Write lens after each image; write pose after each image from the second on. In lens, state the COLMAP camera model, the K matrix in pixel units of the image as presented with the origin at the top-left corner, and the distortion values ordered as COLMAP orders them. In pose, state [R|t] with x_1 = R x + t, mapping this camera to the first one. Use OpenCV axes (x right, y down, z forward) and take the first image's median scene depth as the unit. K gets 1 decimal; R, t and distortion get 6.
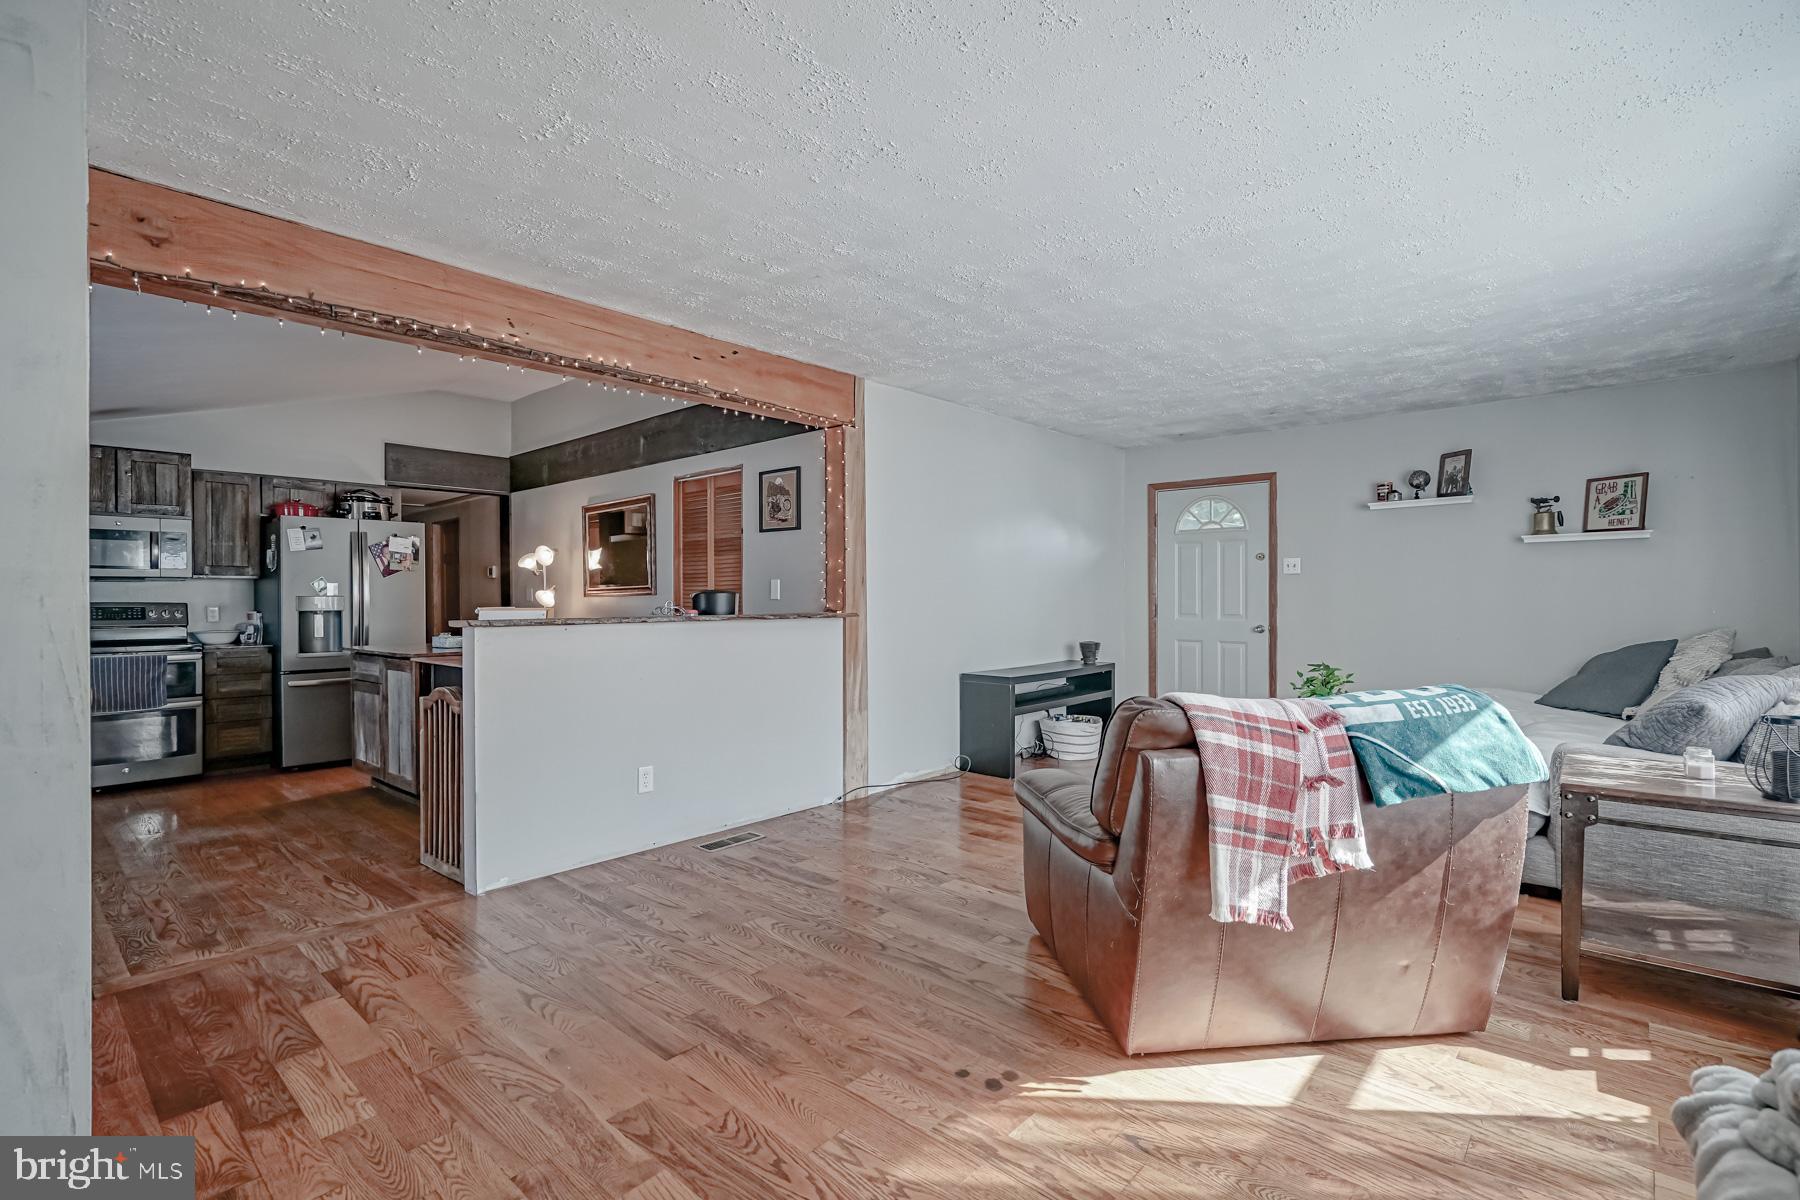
lens RADIAL K [[828.6, 0, 911.1], [0, 828.6, 598.4], [0, 0, 1]] dist [-0.001660, 0.000137]
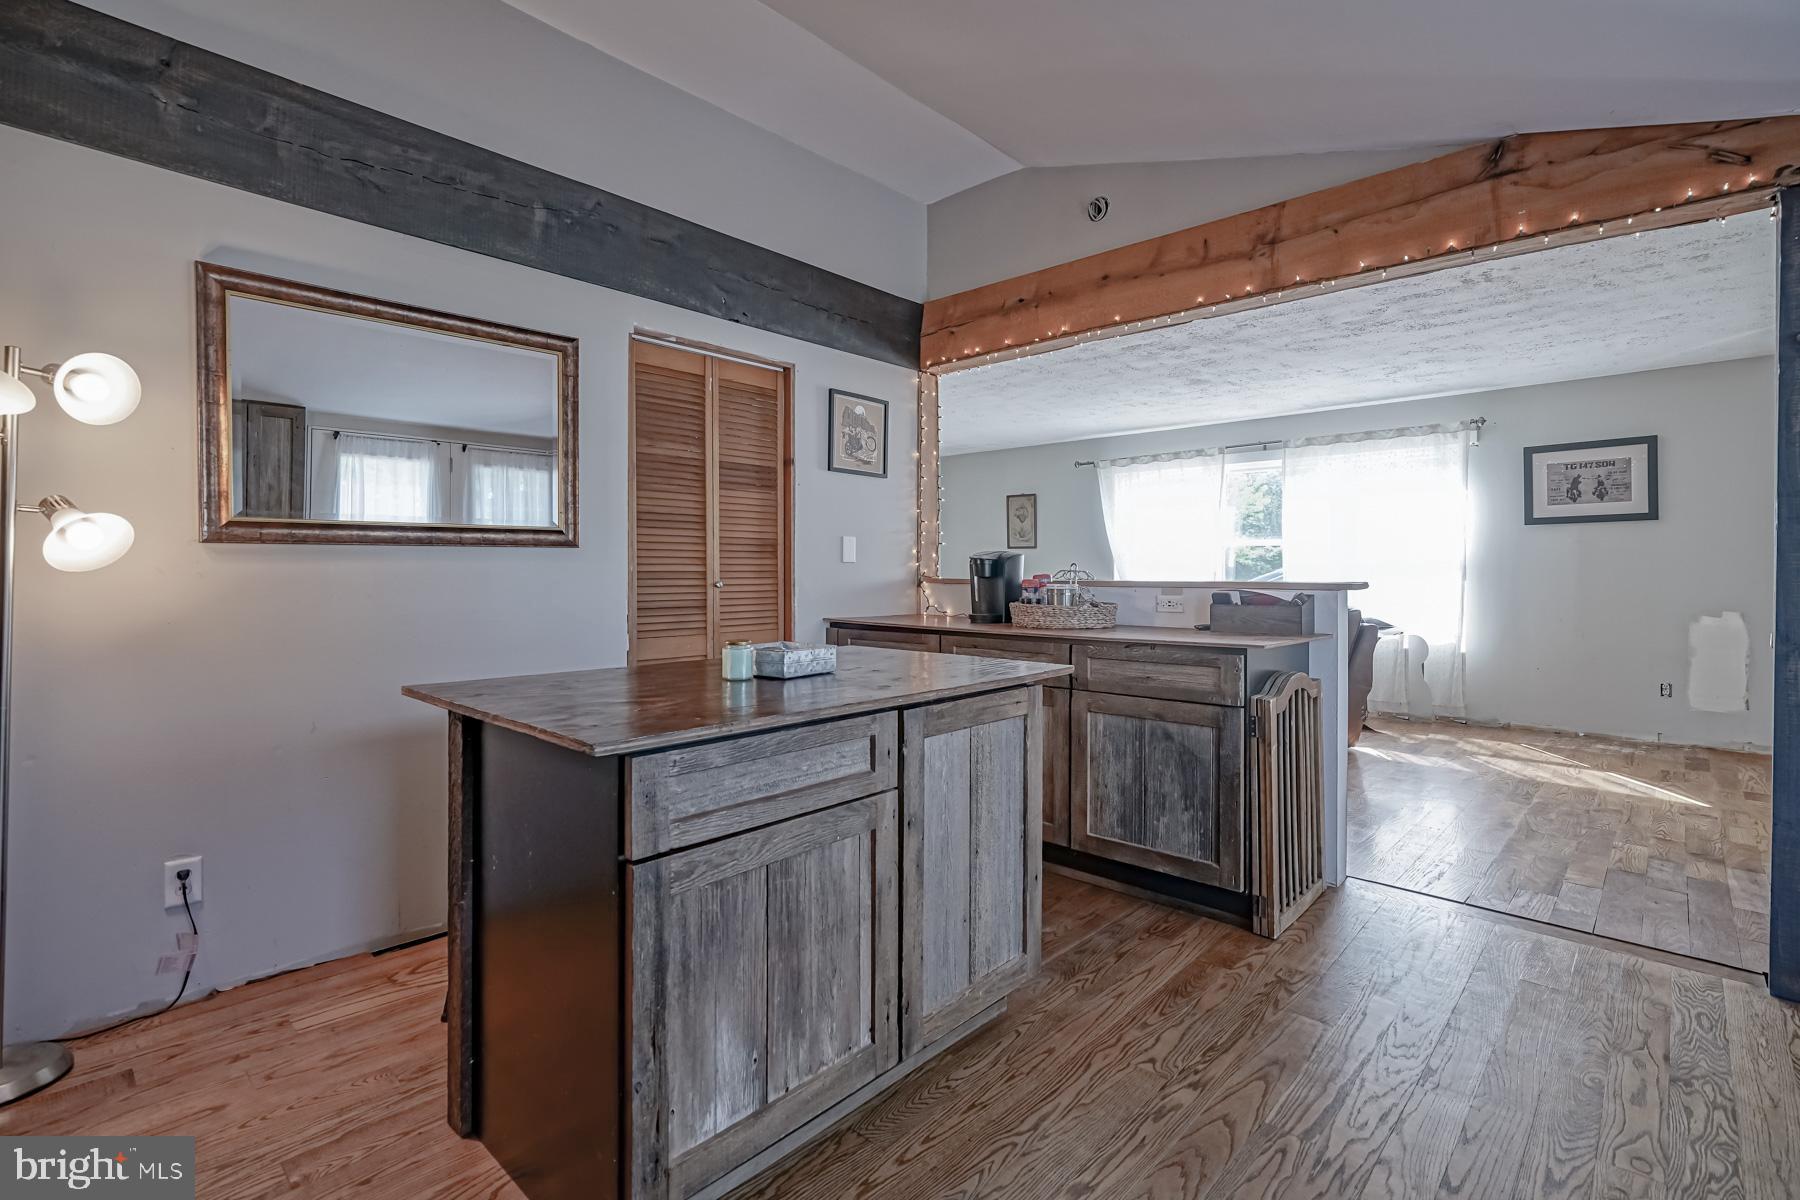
lens RADIAL K [[844.8, 0, 904.8], [0, 844.8, 571.8], [0, 0, 1]] dist [0.001176, 0.000170]
pose [[0.015119, 0.005884, 0.999868, -0.831119], [-0.003571, 0.999977, -0.005831, 0.012310], [-0.999879, -0.003482, 0.015140, 0.828378]]
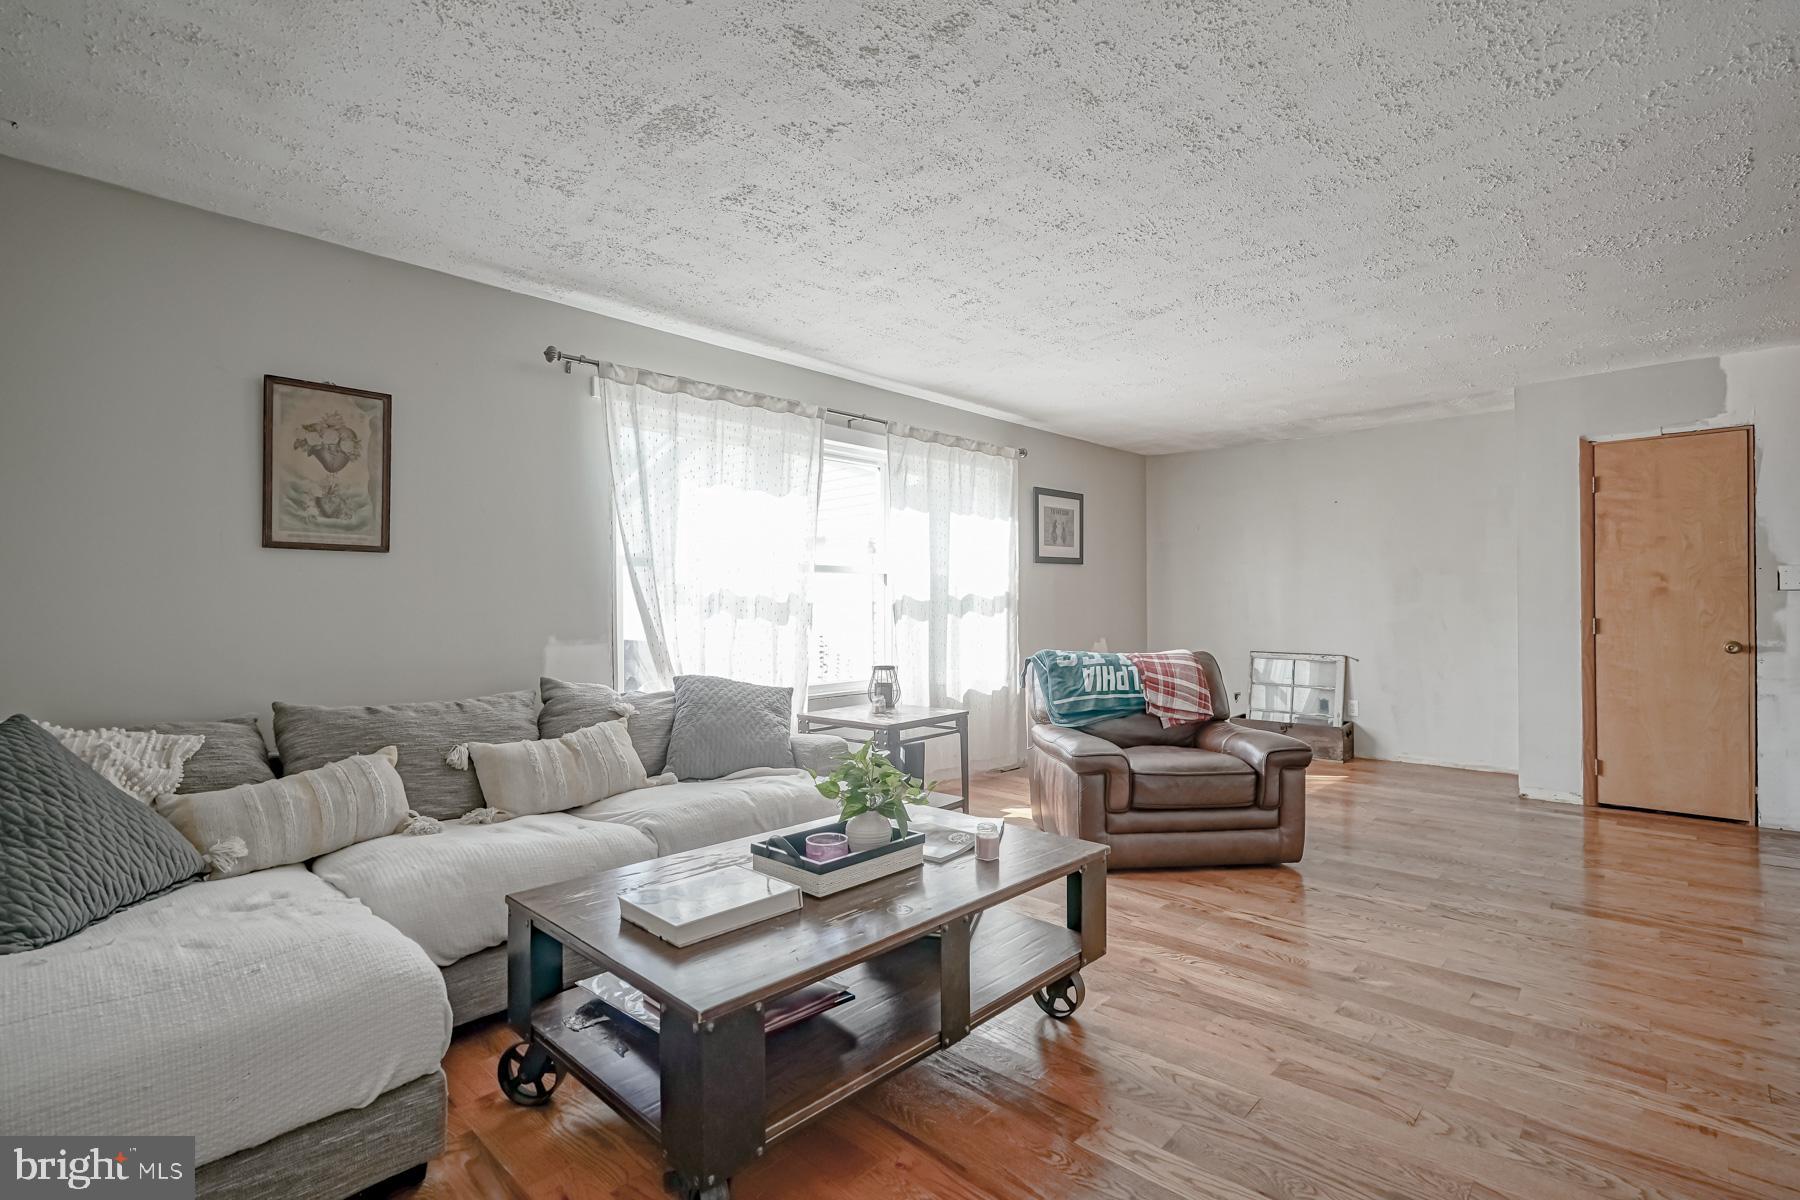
lens RADIAL K [[828.6, 0, 911.1], [0, 828.6, 598.4], [0, 0, 1]] dist [-0.001660, 0.000137]
pose [[-0.999699, 0.012935, 0.020845, 0.346921], [0.012739, 0.999874, -0.009493, -0.001289], [-0.020965, -0.009225, -0.999738, 1.125670]]
